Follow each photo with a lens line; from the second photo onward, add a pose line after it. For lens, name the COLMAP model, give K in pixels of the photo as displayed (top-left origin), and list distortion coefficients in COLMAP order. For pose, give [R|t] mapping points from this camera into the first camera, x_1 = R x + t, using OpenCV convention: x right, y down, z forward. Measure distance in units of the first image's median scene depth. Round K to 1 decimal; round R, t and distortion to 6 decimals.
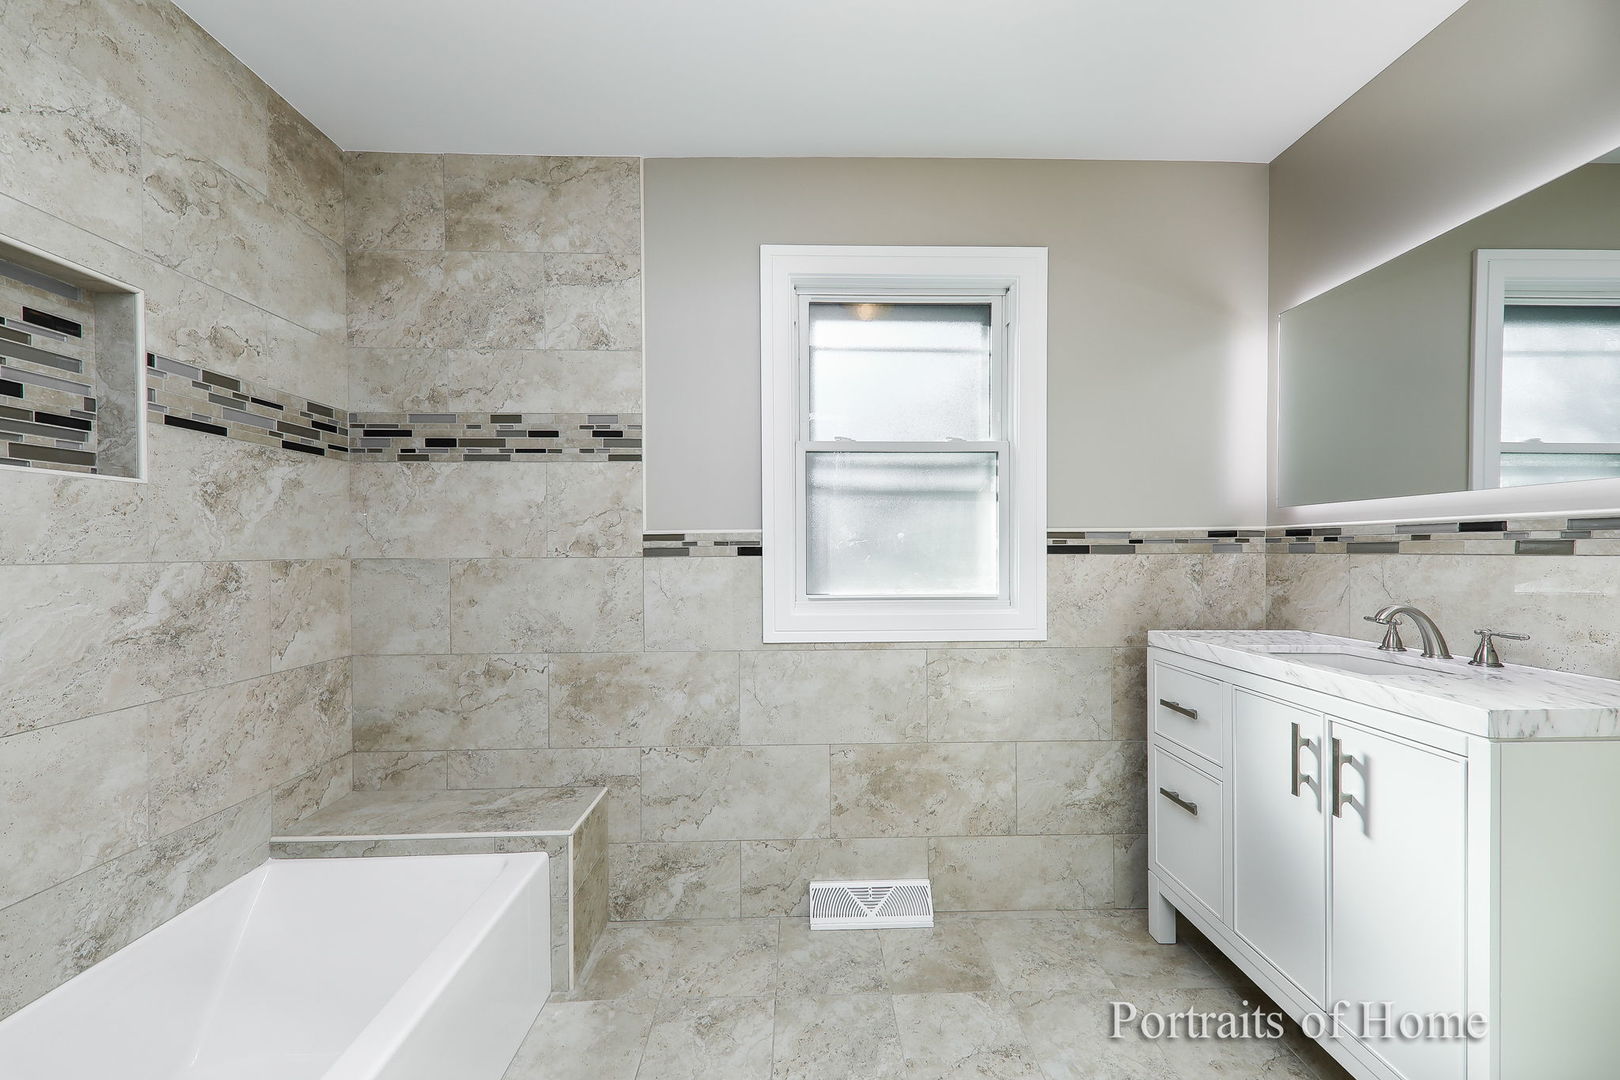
lens RADIAL K [[837.9, 0, 812.5], [0, 837.9, 550.3], [0, 0, 1]] dist [0.041589, -0.000758]
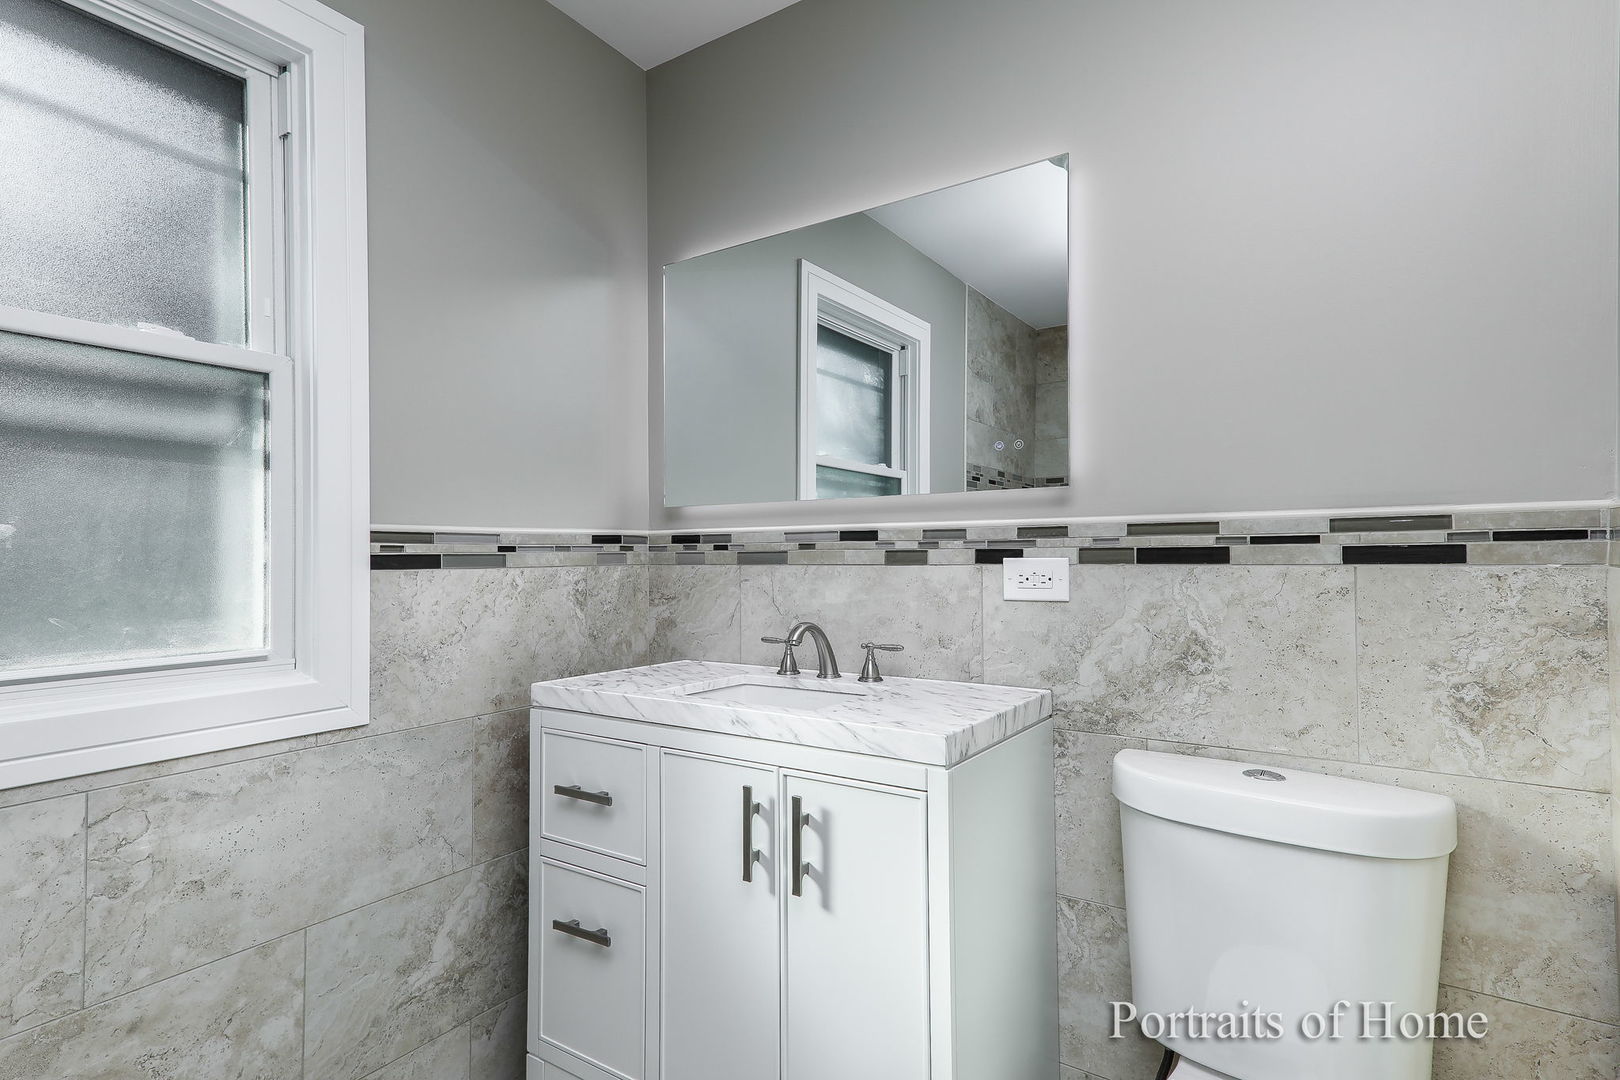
lens RADIAL K [[837.9, 0, 809.7], [0, 837.9, 548.0], [0, 0, 1]] dist [0.041589, -0.000758]
pose [[0.564583, 0.008159, 0.825336, -0.024989], [0.004314, 0.999908, -0.012835, -0.001726], [-0.825365, 0.010806, 0.564496, 0.447443]]
